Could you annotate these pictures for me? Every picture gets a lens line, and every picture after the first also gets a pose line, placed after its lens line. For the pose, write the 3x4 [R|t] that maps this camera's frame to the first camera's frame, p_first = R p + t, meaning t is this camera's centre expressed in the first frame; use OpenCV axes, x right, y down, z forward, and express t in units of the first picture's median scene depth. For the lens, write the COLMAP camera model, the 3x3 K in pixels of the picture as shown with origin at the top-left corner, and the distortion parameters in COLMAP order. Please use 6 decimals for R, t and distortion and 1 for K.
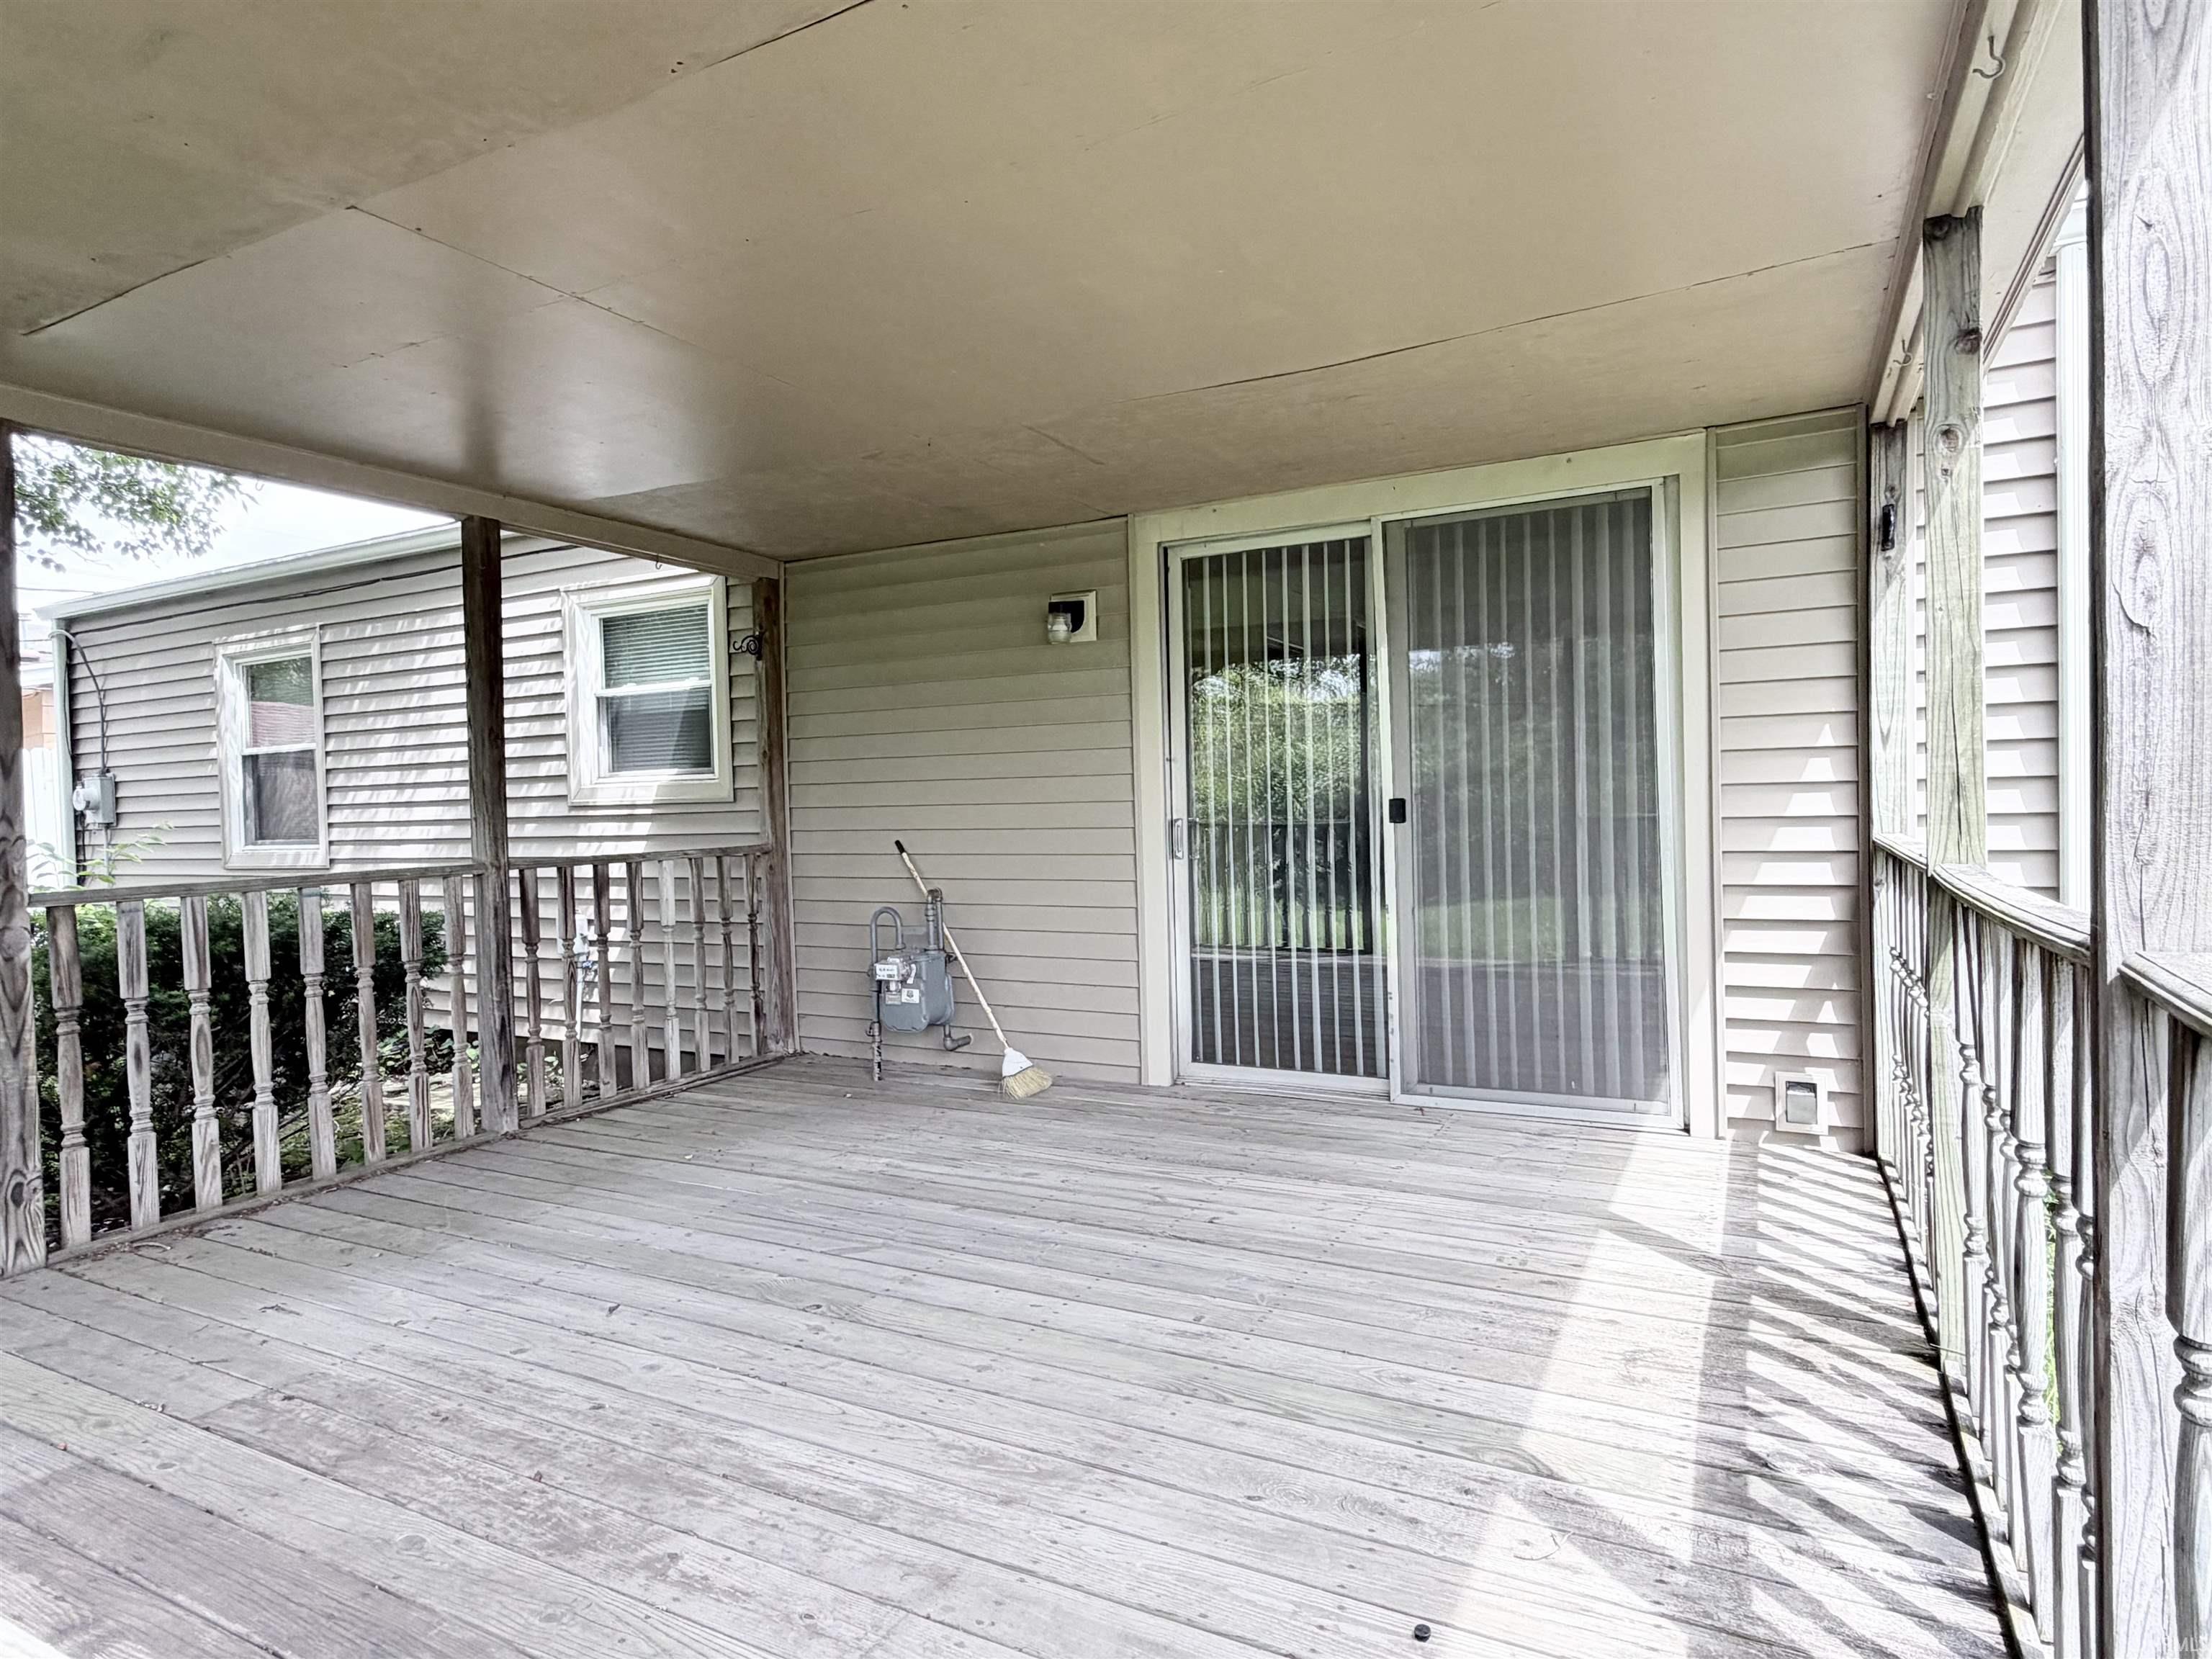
lens RADIAL K [[1235.3, 0, 1108.8], [0, 1235.3, 822.3], [0, 0, 1]] dist [-0.004462, 0.001149]
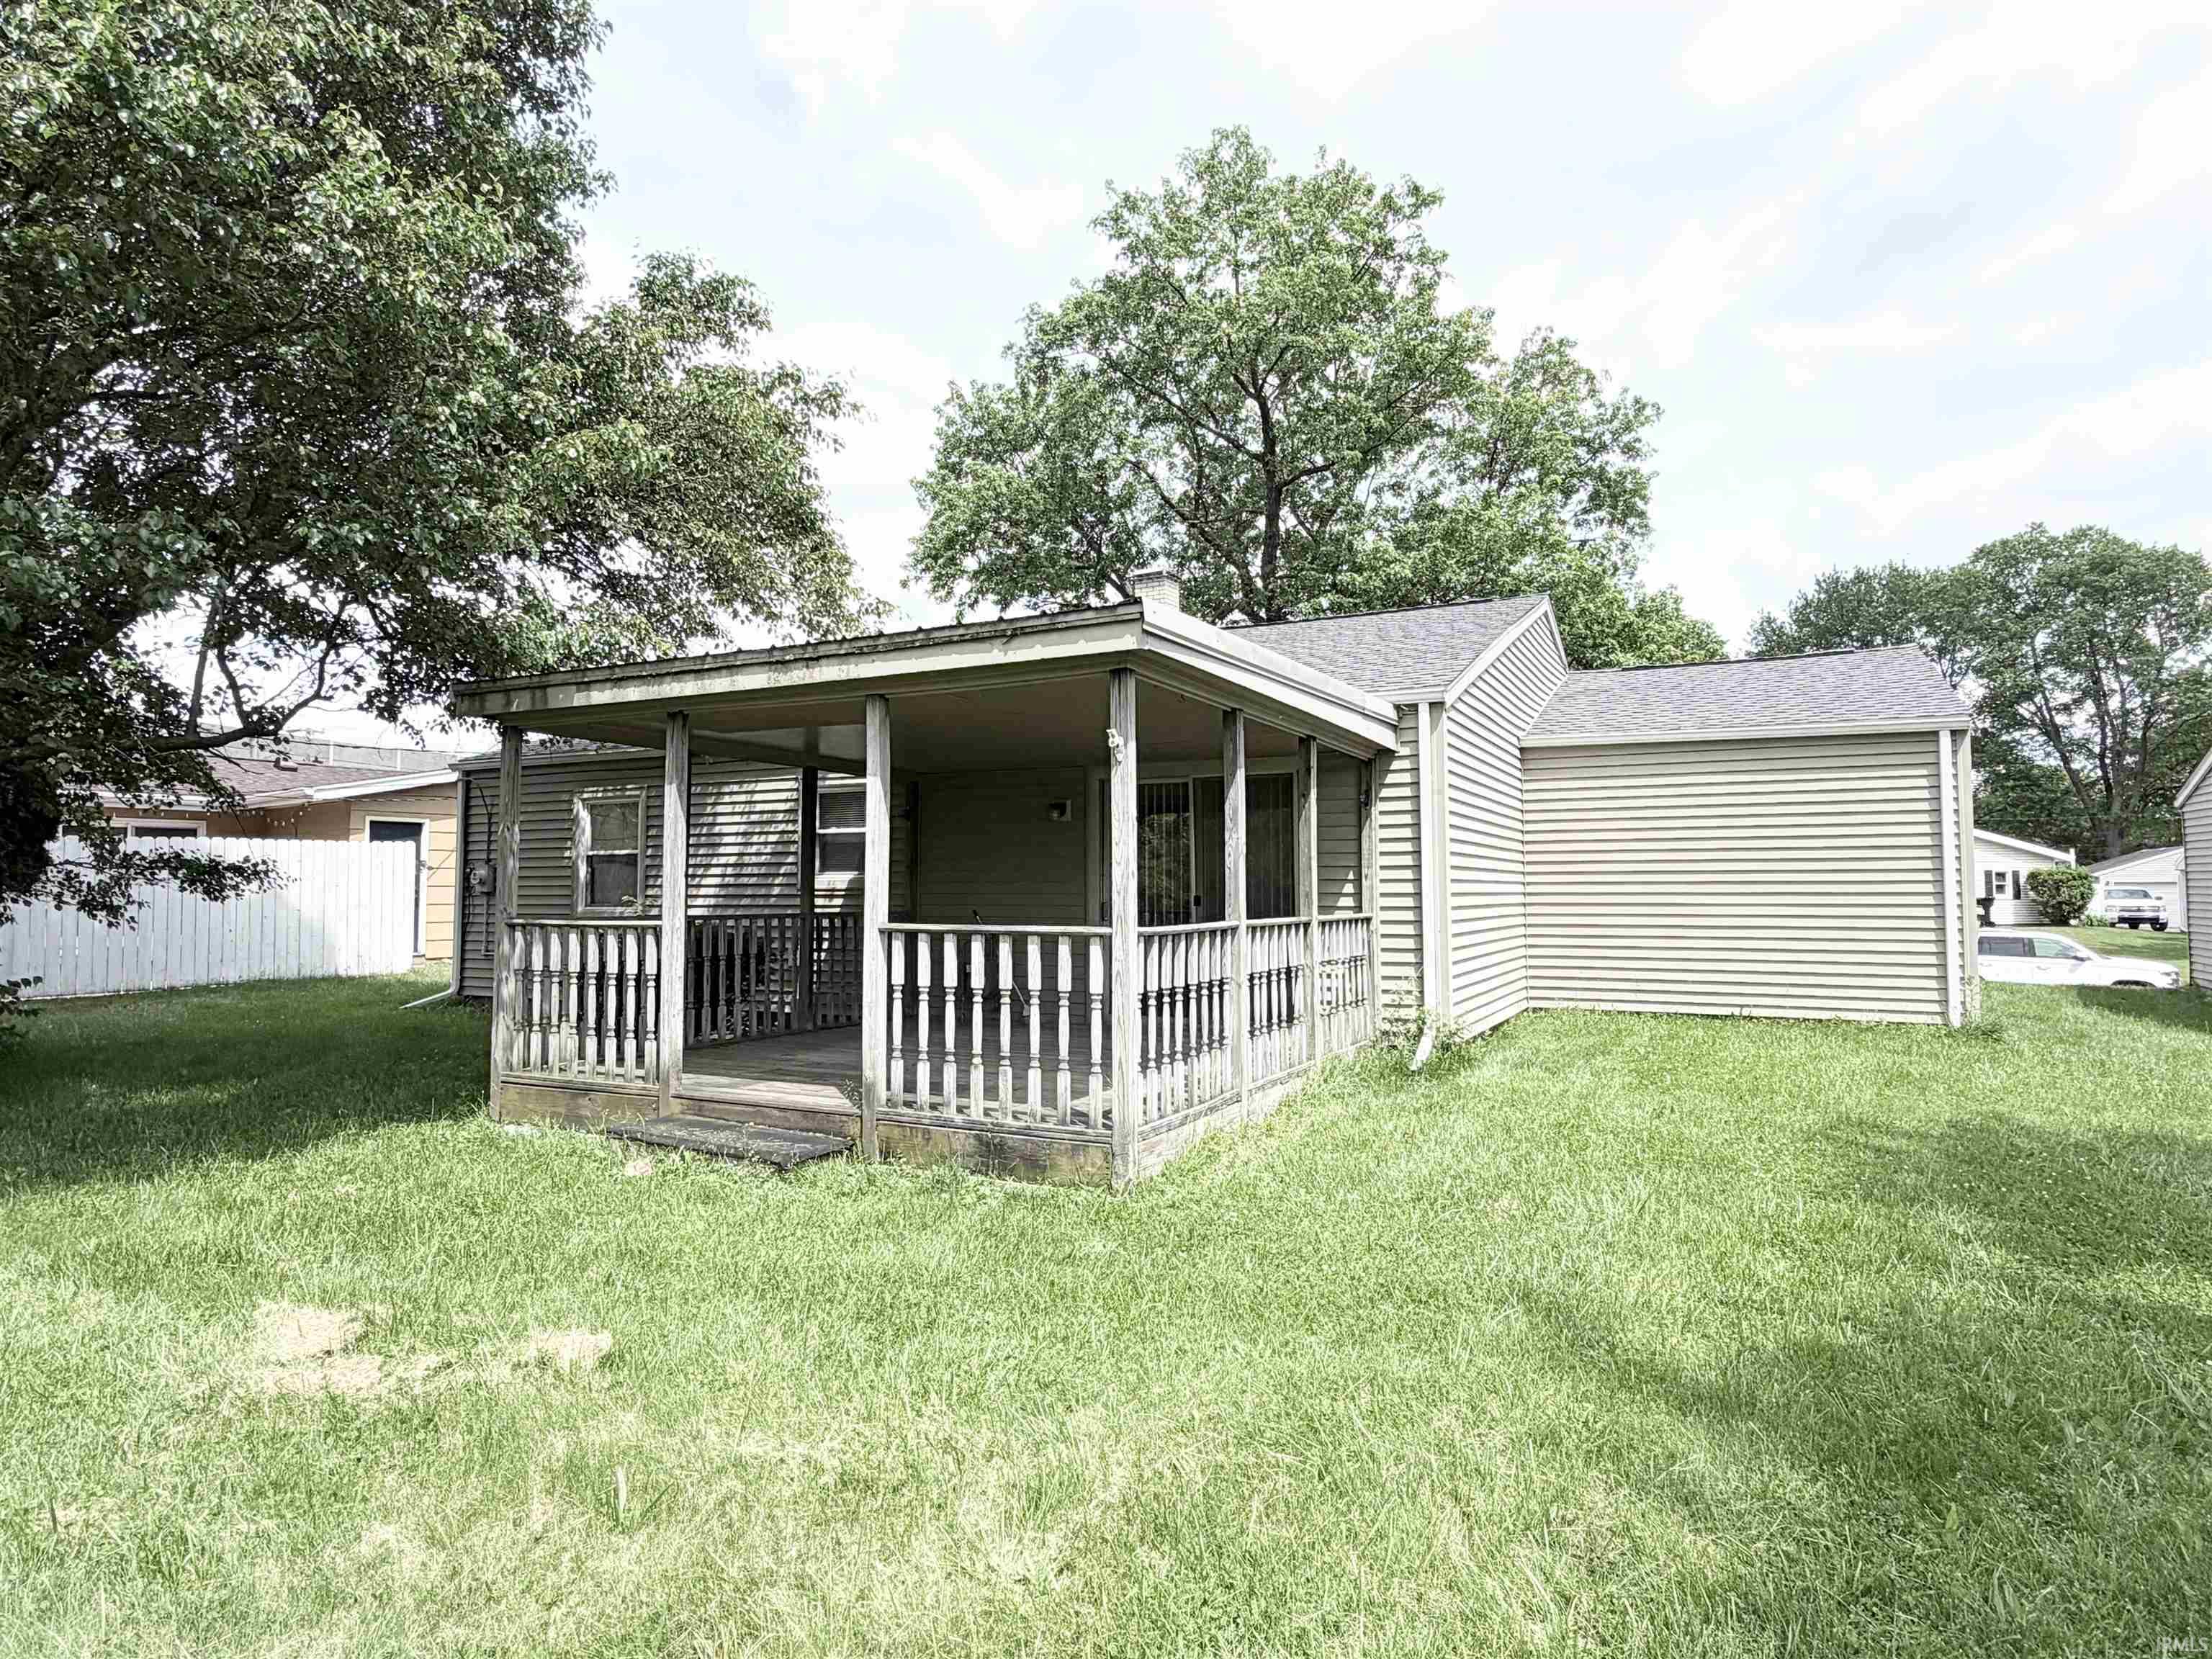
lens RADIAL K [[1235.3, 0, 1106.9], [0, 1235.3, 831.8], [0, 0, 1]] dist [-0.004462, 0.001149]
pose [[0.999413, 0.032888, 0.009597, 0.027087], [-0.031971, 0.995975, -0.083731, 0.044807], [-0.012312, 0.083375, 0.996442, -0.967012]]
